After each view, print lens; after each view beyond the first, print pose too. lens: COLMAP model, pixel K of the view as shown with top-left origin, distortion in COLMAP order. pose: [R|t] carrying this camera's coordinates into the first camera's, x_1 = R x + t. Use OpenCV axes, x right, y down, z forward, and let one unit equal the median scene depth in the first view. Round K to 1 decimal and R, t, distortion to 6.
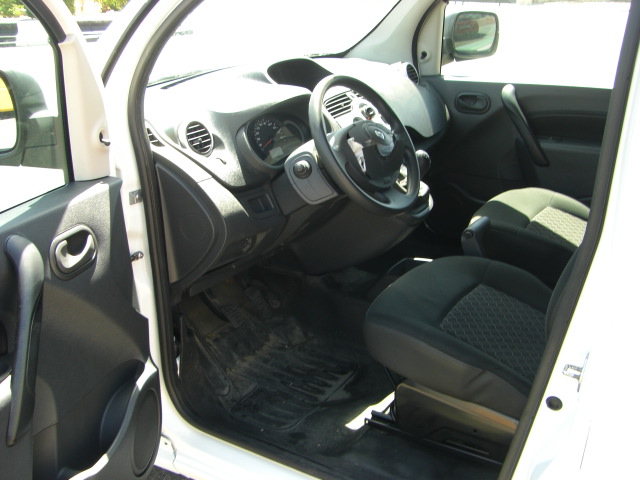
lens RADIAL K [[716.7, 0, 305.3], [0, 716.7, 238.4], [0, 0, 1]] dist [-0.170605, 0.013772]
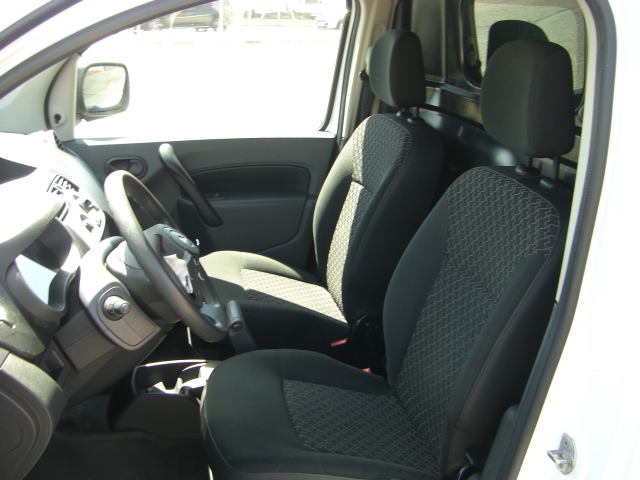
lens RADIAL K [[716.7, 0, 305.3], [0, 716.7, 238.4], [0, 0, 1]] dist [-0.170605, 0.013772]
pose [[0.733225, -0.172829, 0.657656, -0.203417], [0.198715, 0.979402, 0.035833, -0.096519], [-0.650303, 0.104412, 0.752466, 0.206126]]
